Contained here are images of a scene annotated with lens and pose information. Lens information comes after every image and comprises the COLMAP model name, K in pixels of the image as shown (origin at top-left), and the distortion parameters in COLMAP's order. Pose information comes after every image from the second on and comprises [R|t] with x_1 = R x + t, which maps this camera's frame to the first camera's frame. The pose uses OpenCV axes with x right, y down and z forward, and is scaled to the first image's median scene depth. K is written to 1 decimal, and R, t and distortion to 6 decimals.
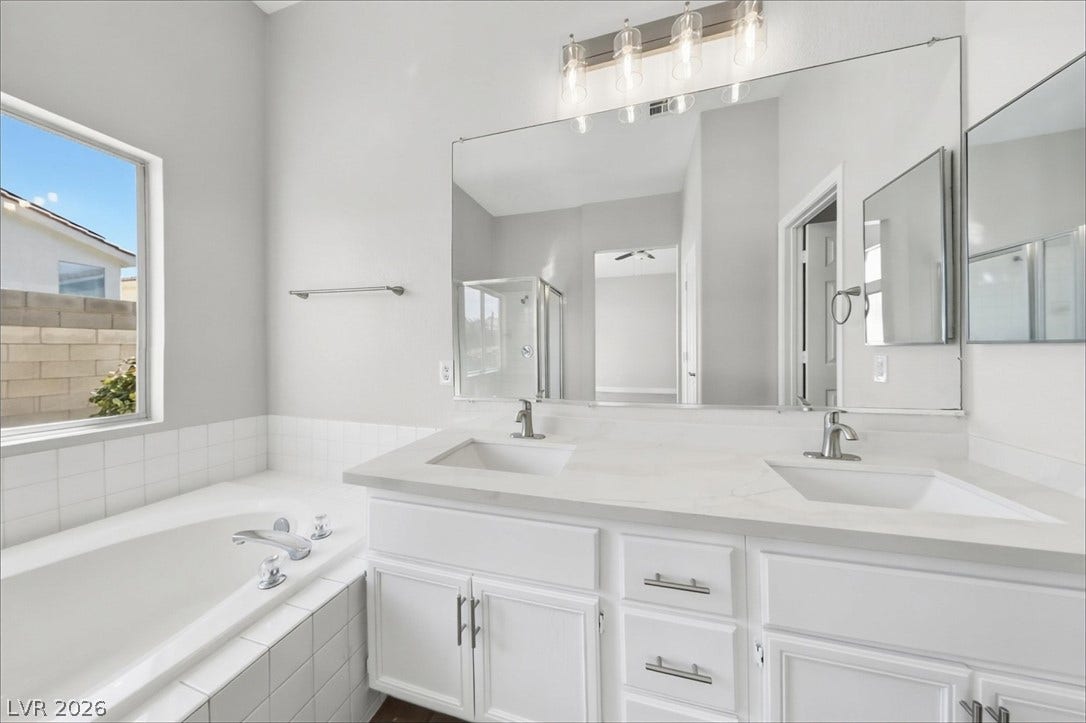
lens RADIAL K [[323.0, 0, 544.7], [0, 323.0, 356.0], [0, 0, 1]] dist [-0.000613, -0.000027]
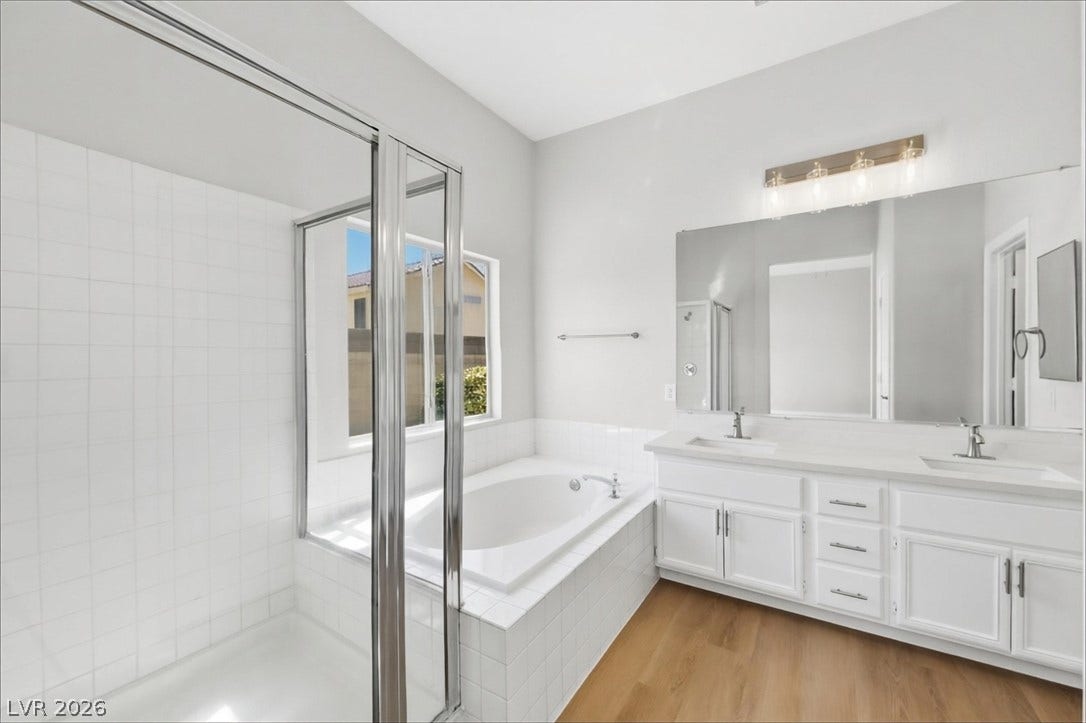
lens RADIAL K [[429.9, 0, 540.5], [0, 429.9, 370.4], [0, 0, 1]] dist [0.001701, -0.006269]
pose [[0.958675, 0.007831, -0.284397, -0.450430], [-0.004148, 0.999900, 0.013552, -0.100514], [0.284475, -0.011812, 0.958611, -1.409725]]
